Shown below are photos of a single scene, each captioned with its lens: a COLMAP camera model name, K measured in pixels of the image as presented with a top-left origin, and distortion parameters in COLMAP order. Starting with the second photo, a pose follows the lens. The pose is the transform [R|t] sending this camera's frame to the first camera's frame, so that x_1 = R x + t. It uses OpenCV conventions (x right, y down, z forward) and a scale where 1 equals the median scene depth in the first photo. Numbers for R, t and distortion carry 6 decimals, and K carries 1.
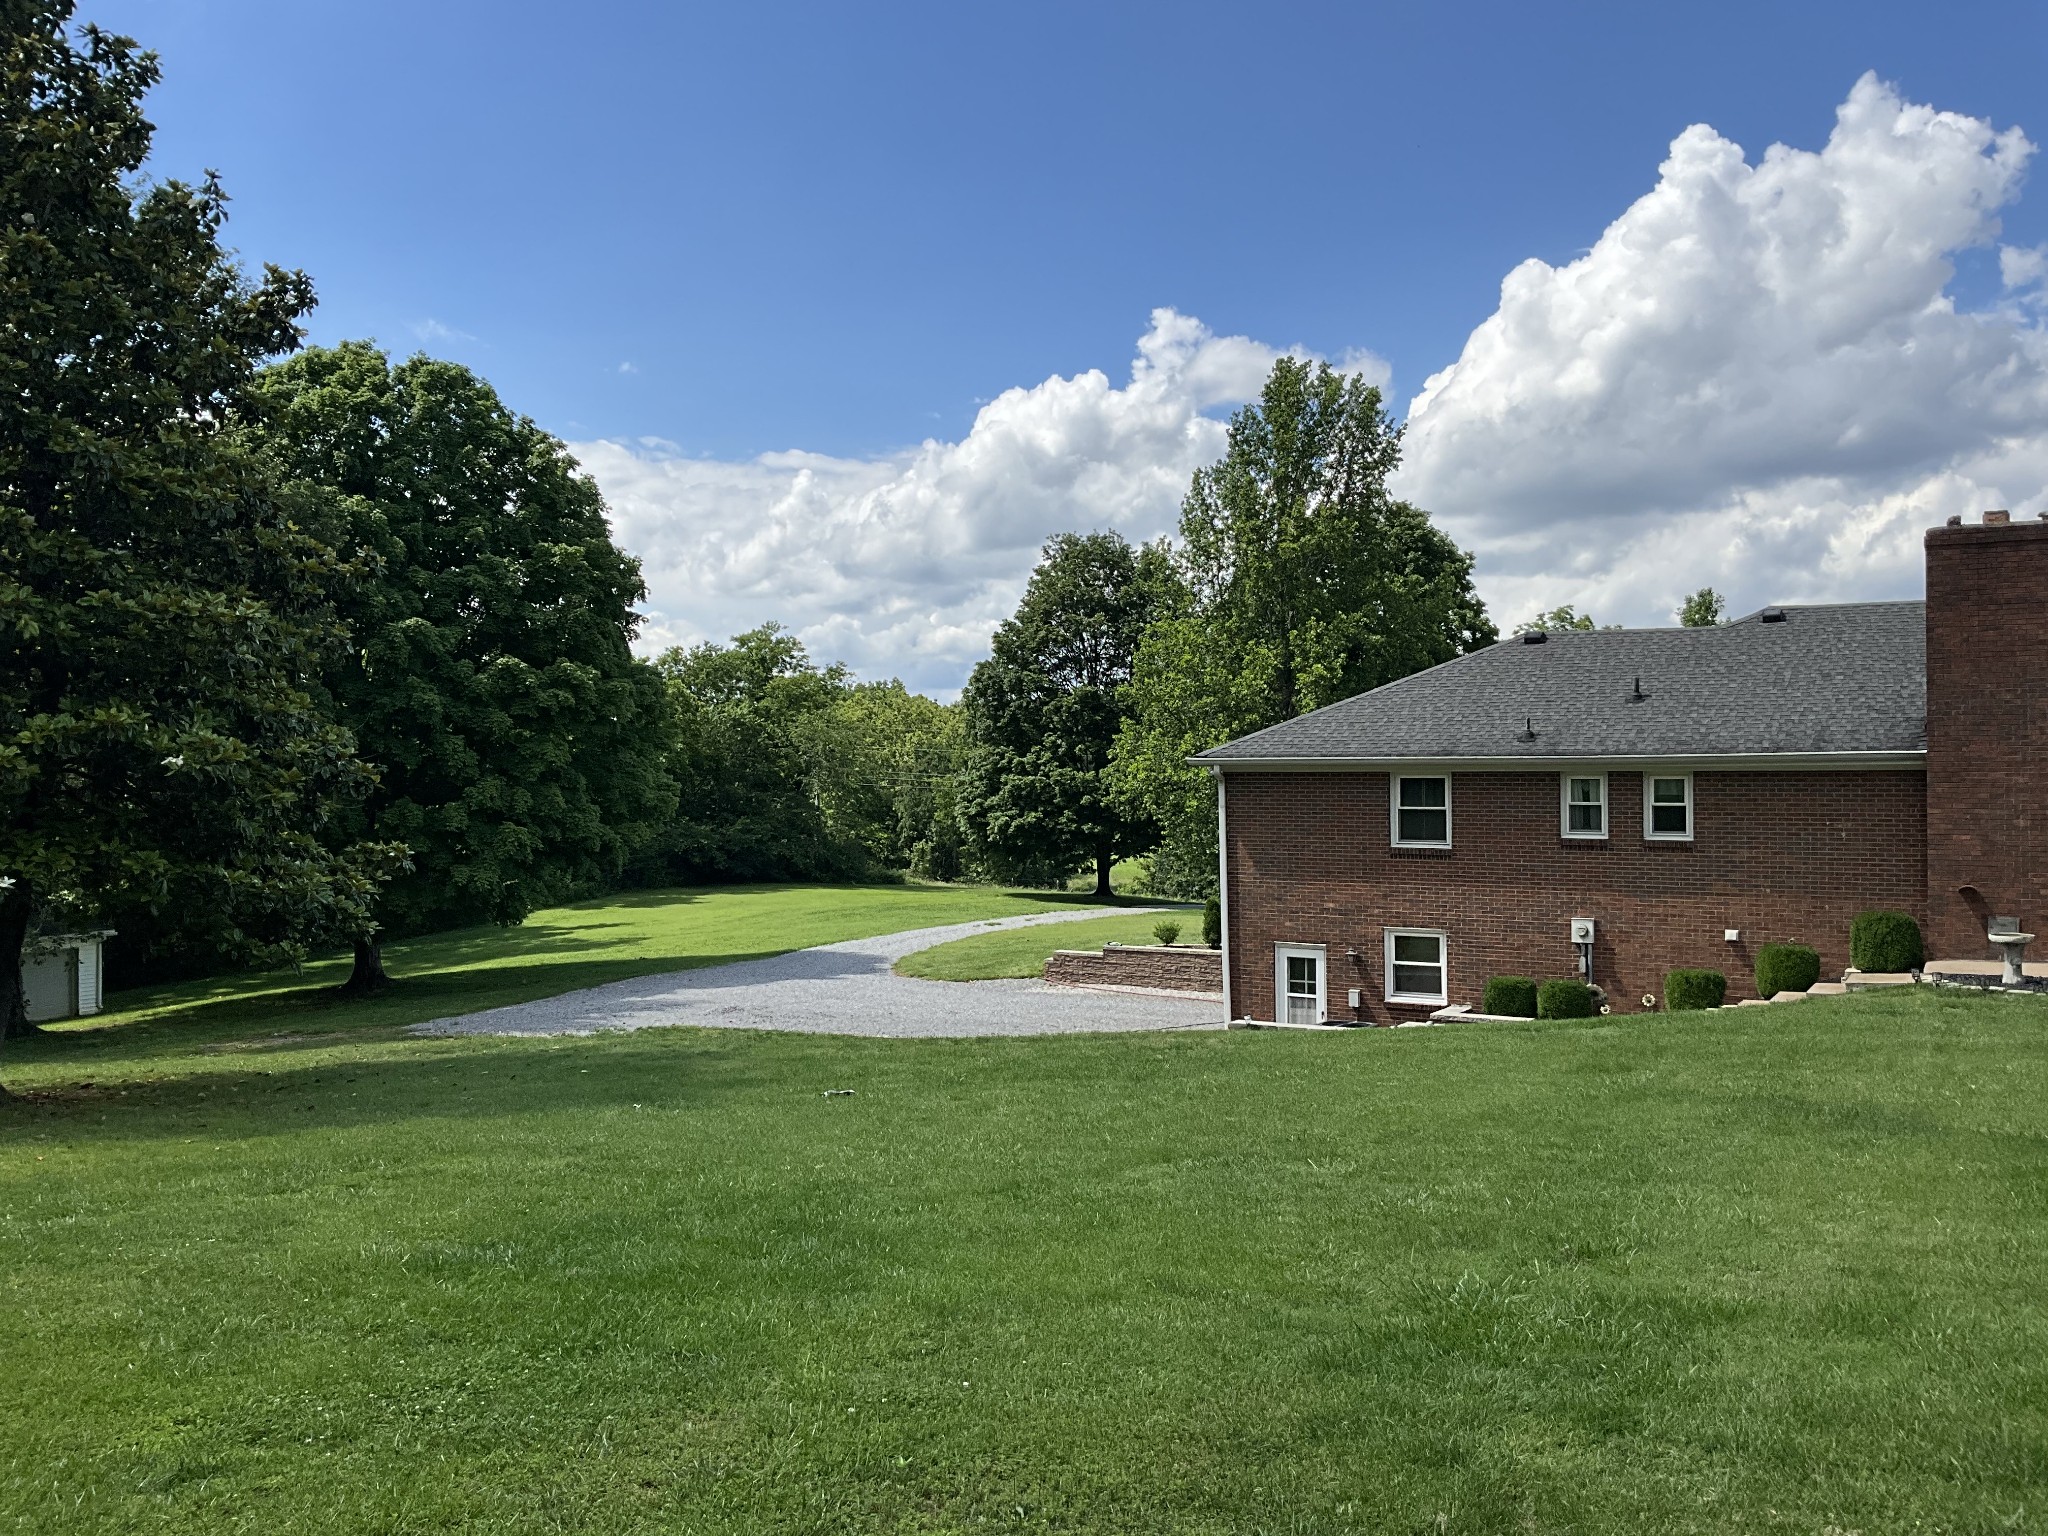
lens RADIAL K [[1690.3, 0, 1015.0], [0, 1690.3, 761.6], [0, 0, 1]] dist [0.132495, -0.276003]
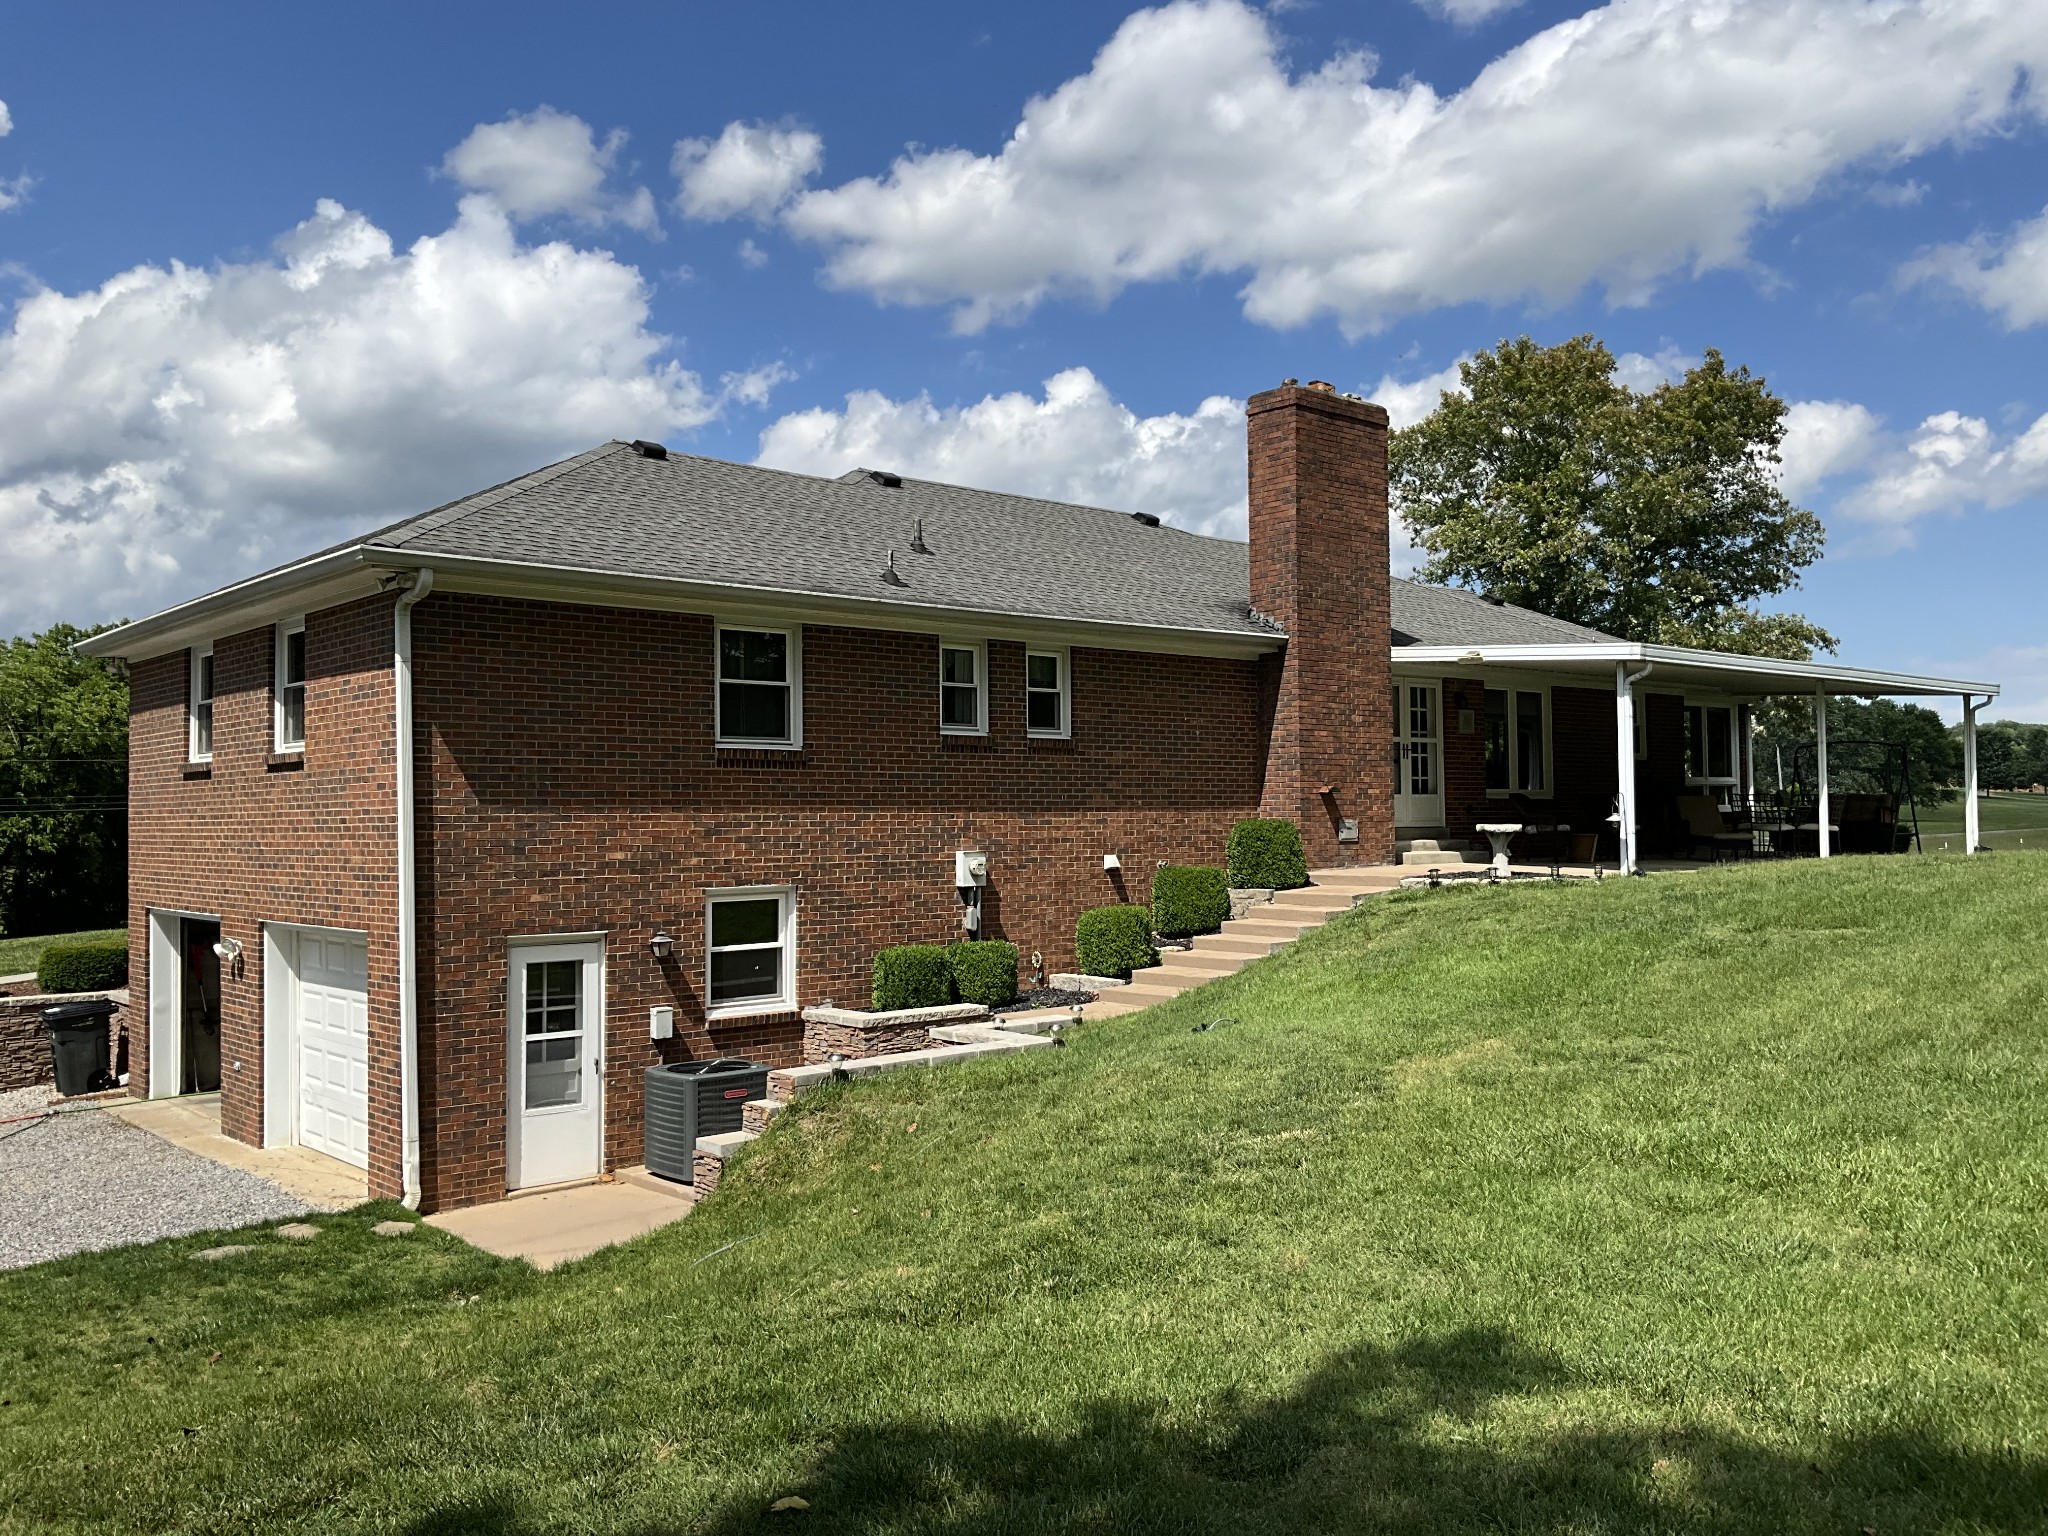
lens RADIAL K [[1690.3, 0, 1015.0], [0, 1690.3, 761.6], [0, 0, 1]] dist [0.132495, -0.276003]
pose [[0.329941, 0.019131, 0.943808, -0.289927], [-0.013996, 0.999784, -0.015373, 0.063420], [-0.943898, -0.008137, 0.330138, 0.730144]]
